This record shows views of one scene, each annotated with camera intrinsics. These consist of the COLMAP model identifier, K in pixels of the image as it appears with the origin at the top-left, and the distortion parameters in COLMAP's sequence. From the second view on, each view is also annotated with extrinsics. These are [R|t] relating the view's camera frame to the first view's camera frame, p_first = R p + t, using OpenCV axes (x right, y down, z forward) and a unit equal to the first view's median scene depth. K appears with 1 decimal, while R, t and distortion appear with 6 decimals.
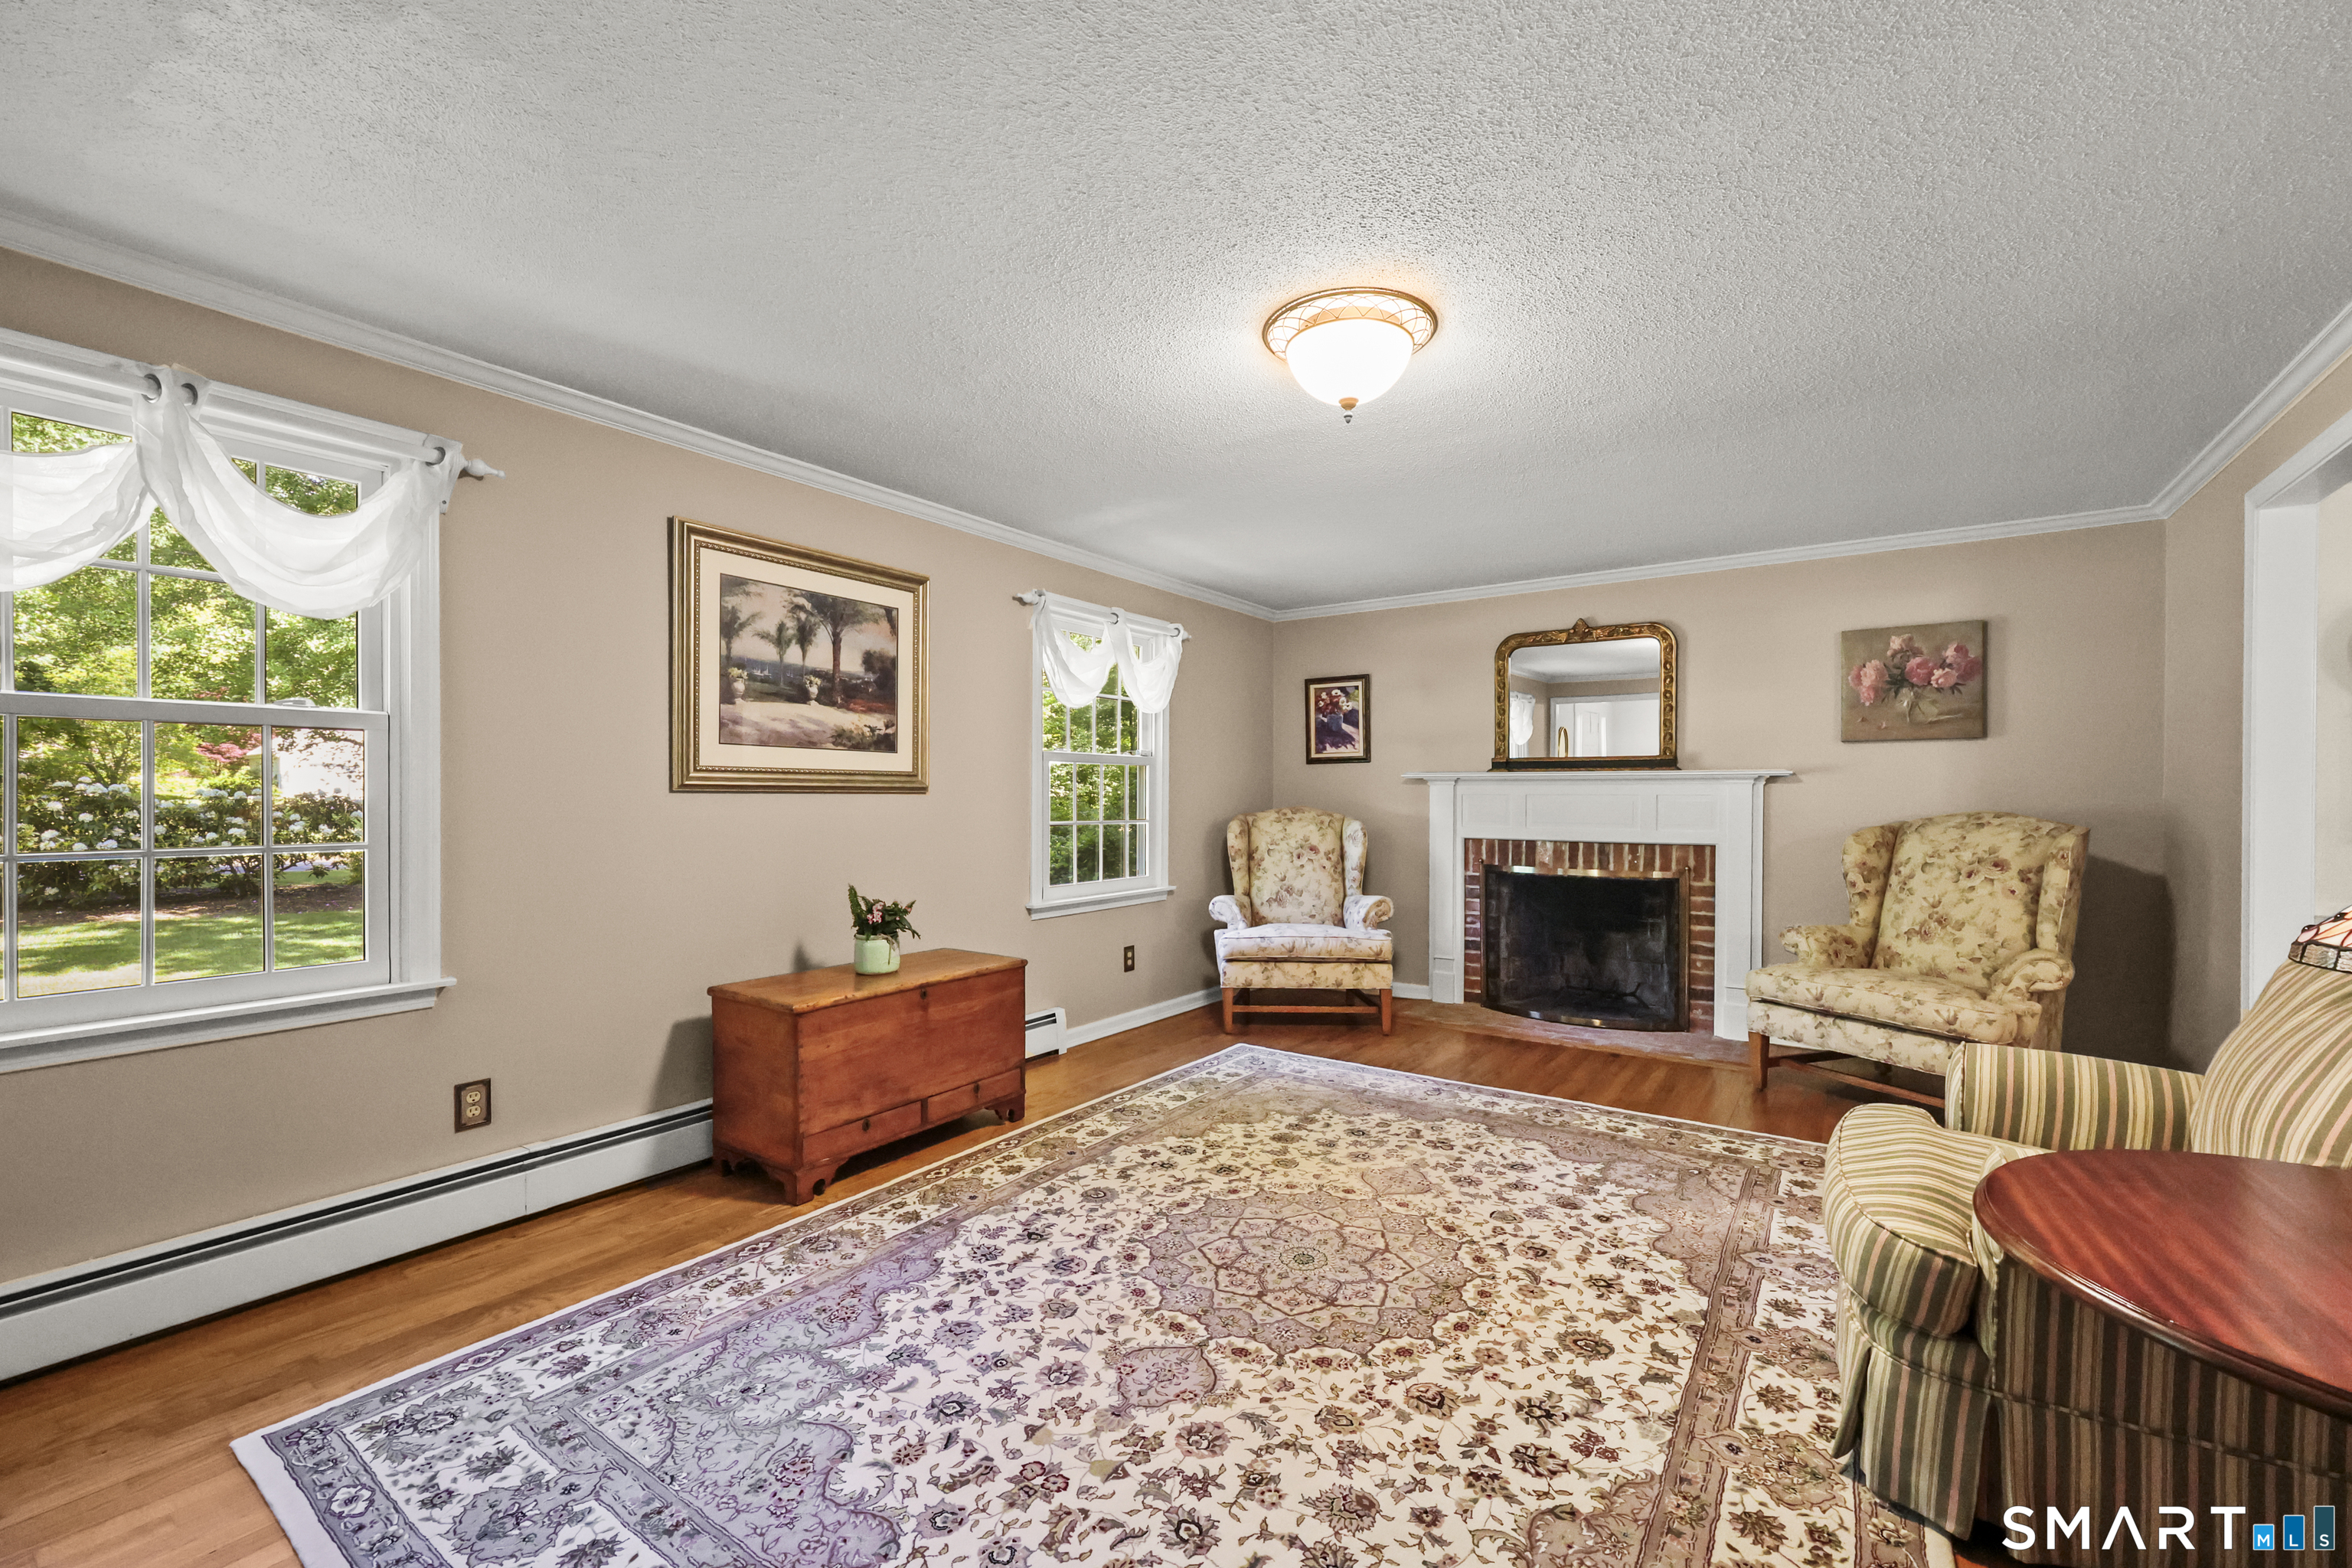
lens RADIAL K [[992.5, 0, 1176.0], [0, 992.5, 784.0], [0, 0, 1]] dist [0.001494, 0.000101]
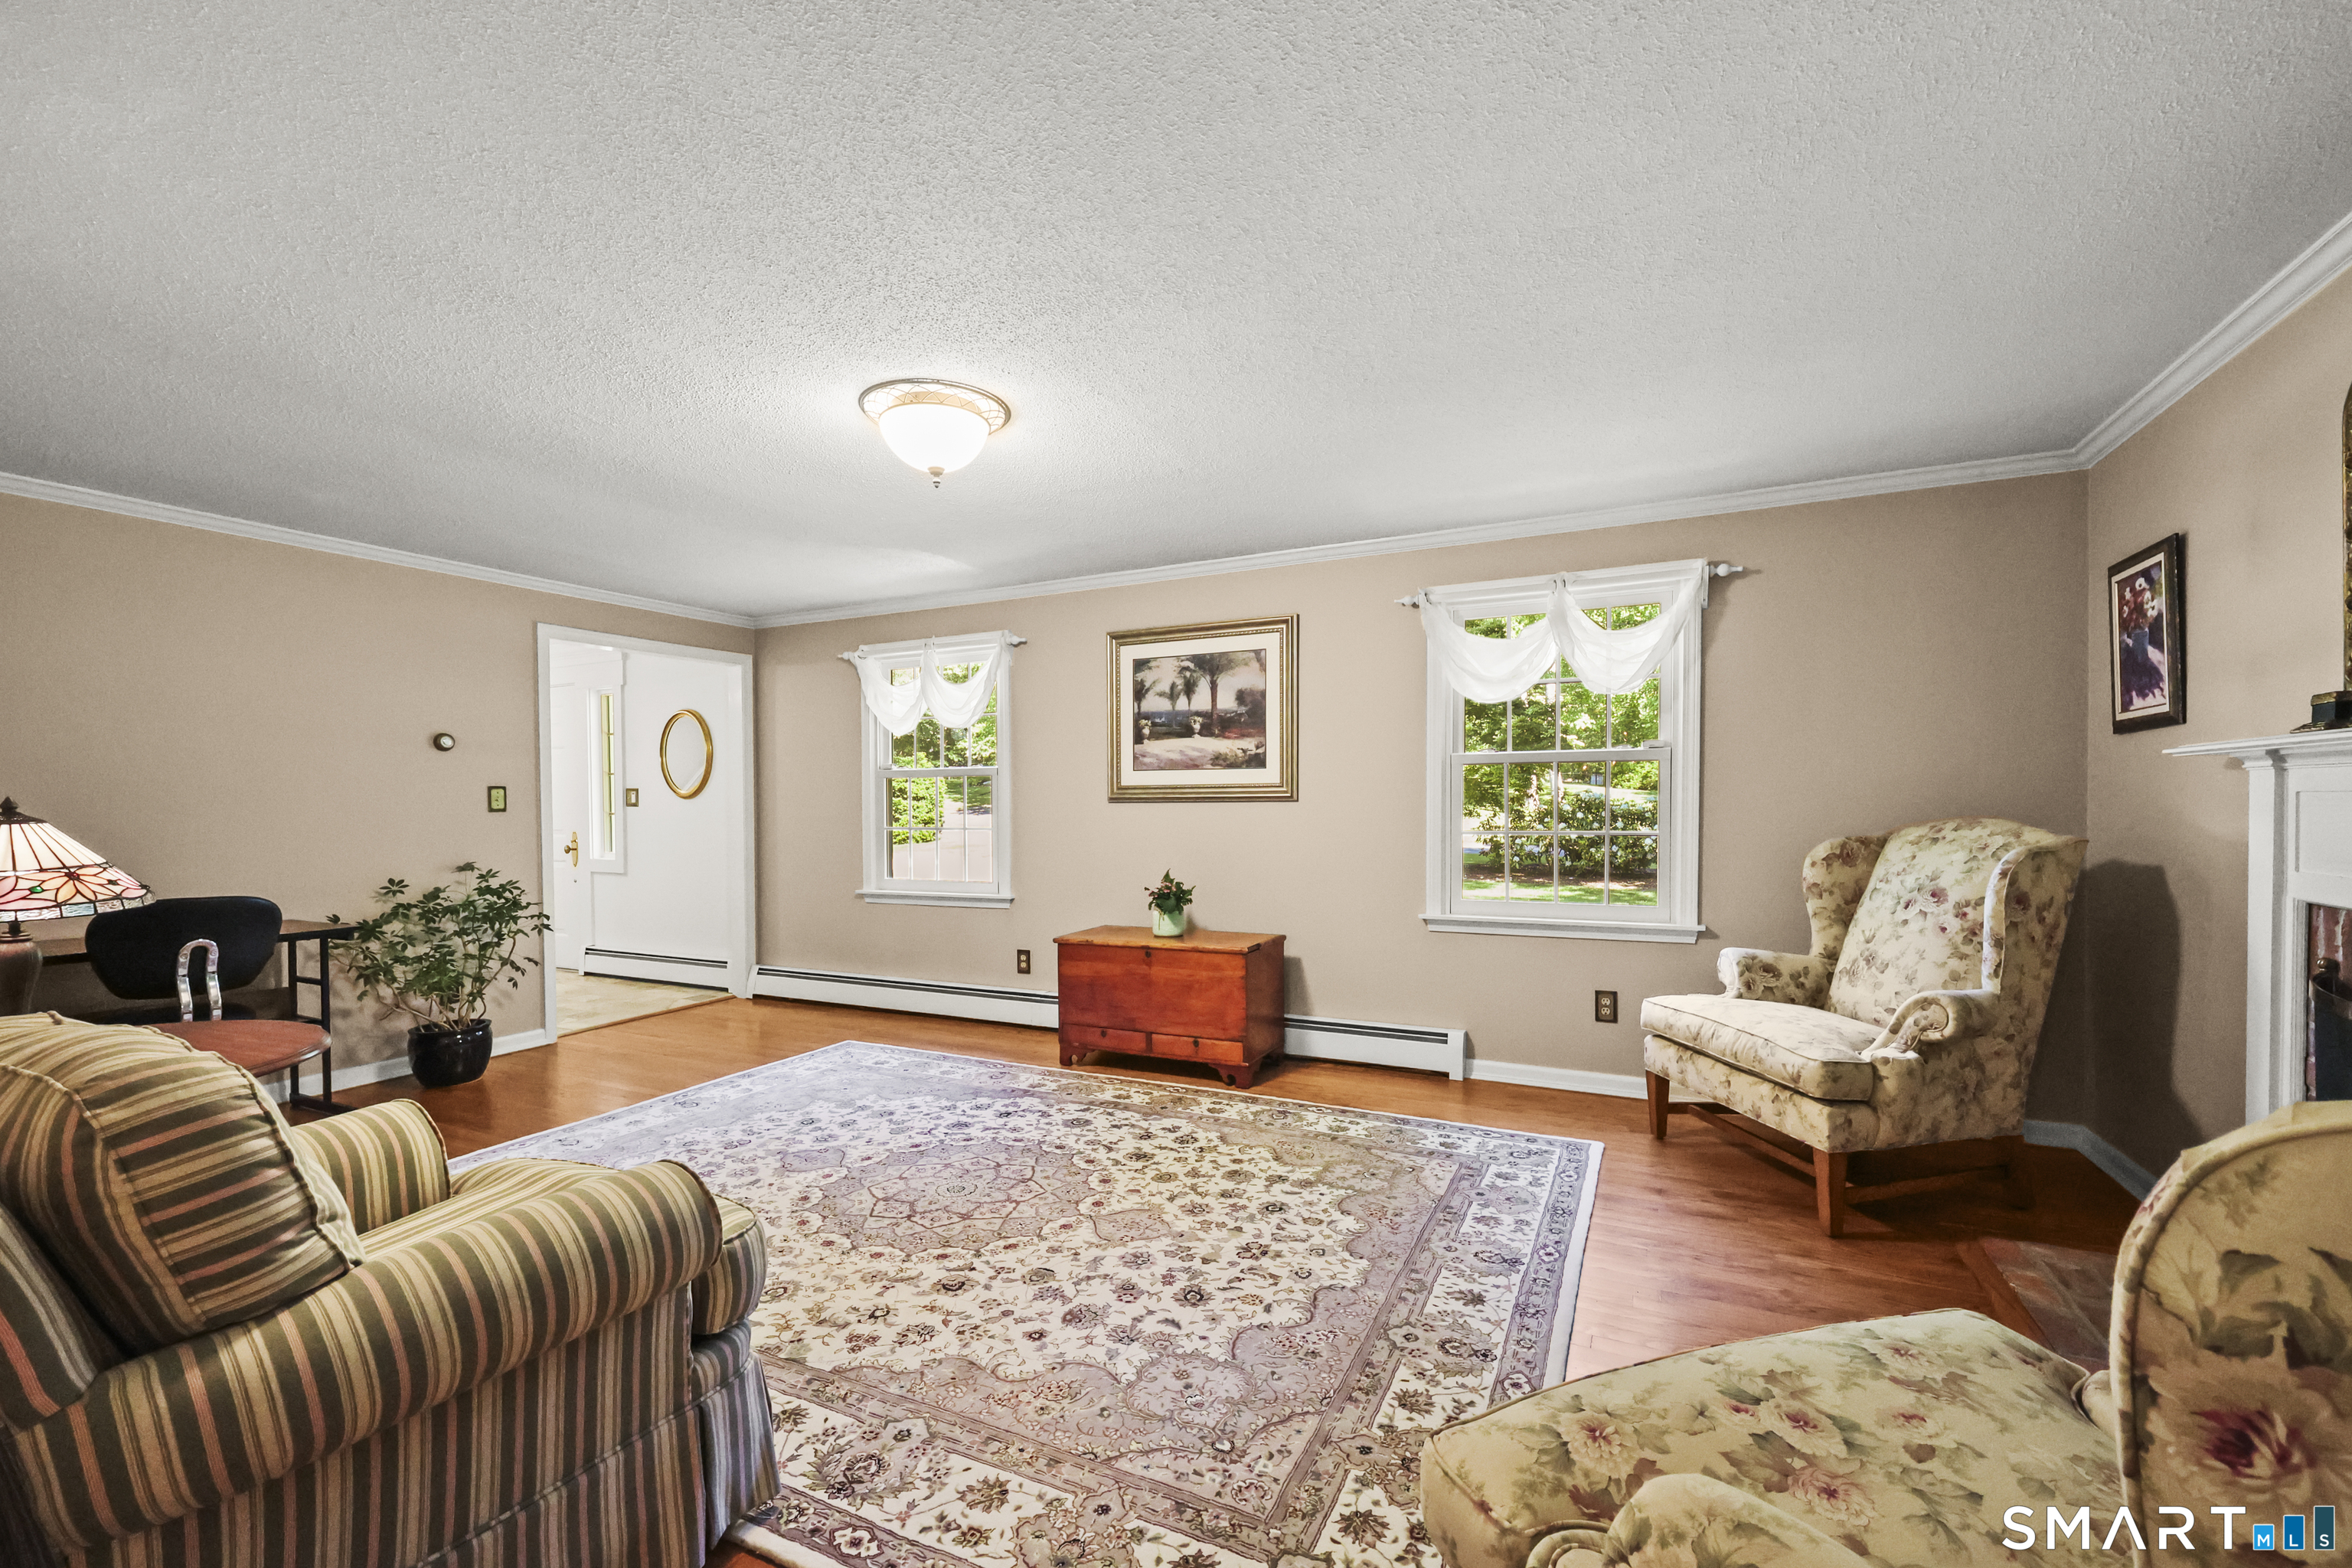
lens RADIAL K [[969.5, 0, 1179.2], [0, 969.5, 798.3], [0, 0, 1]] dist [0.002499, 0.000123]
pose [[0.144815, -0.007128, -0.989433, 0.993193], [0.019873, 0.999793, -0.004294, 0.009380], [0.989259, -0.019041, 0.144927, 0.820204]]
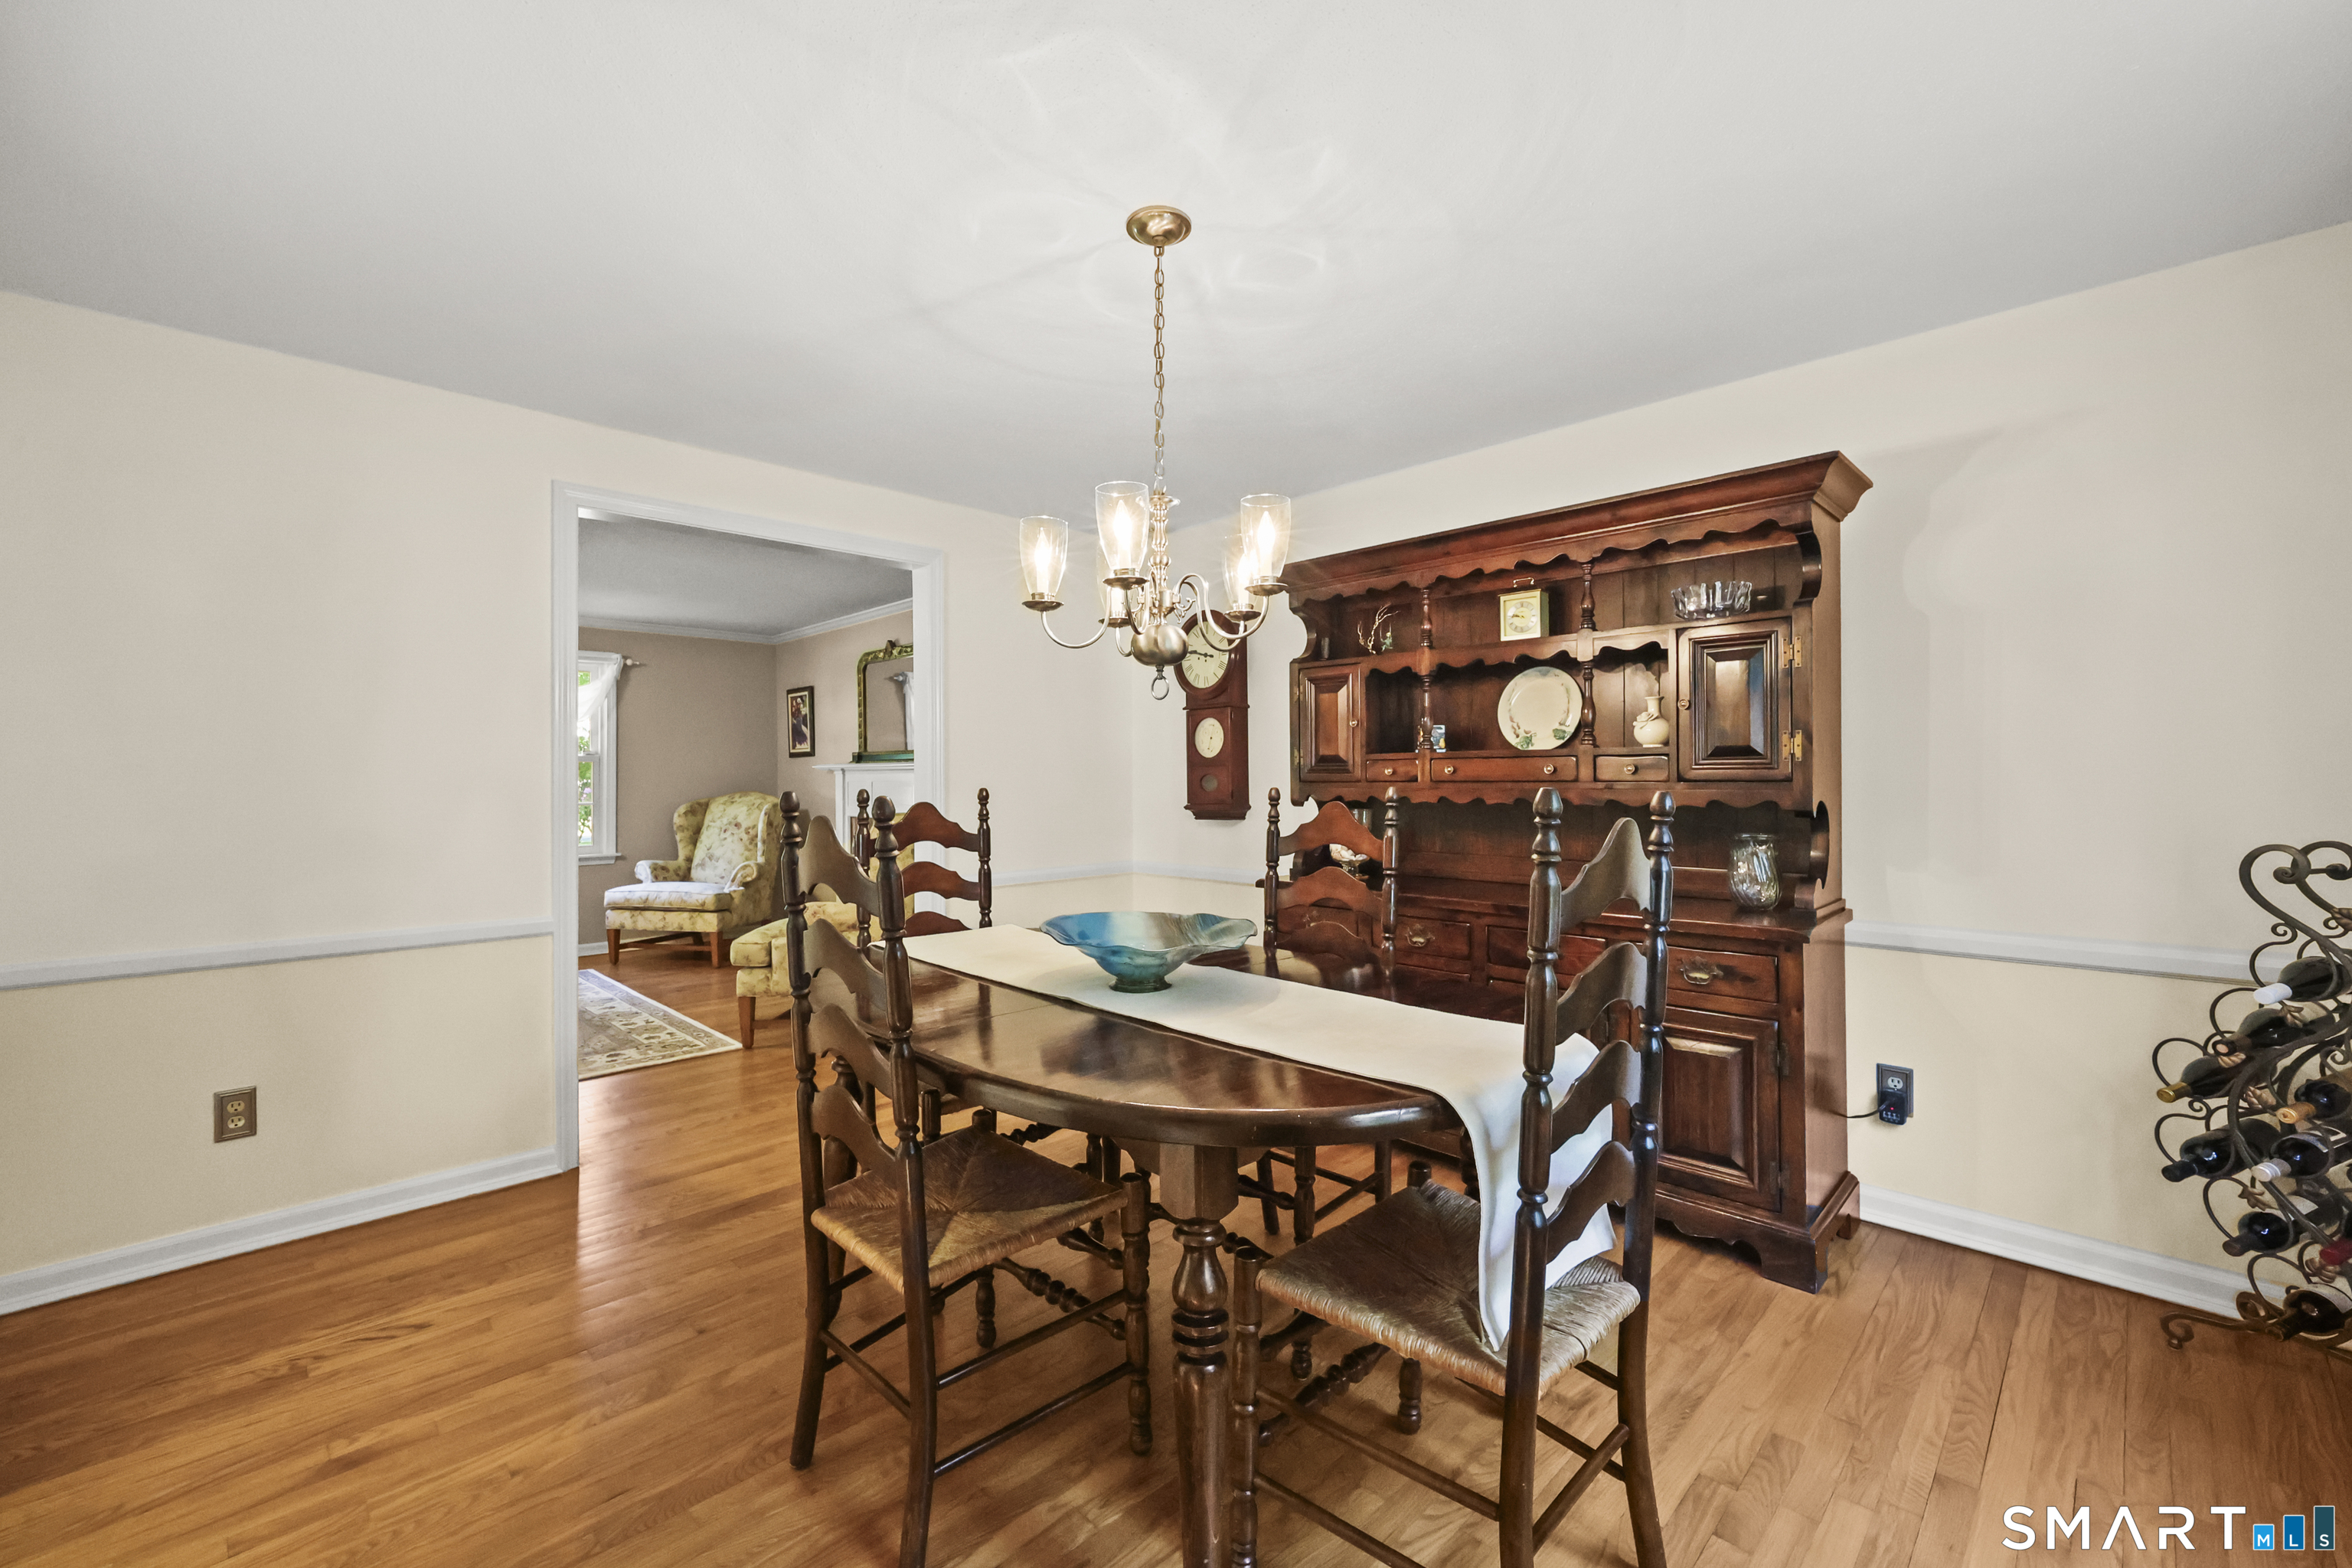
lens RADIAL K [[969.5, 0, 1179.2], [0, 969.5, 798.3], [0, 0, 1]] dist [0.002499, 0.000123]
pose [[0.984114, -0.005364, -0.177454, 1.495256], [0.011697, 0.999331, 0.034665, -0.010099], [0.177149, -0.036190, 0.983518, -0.208675]]
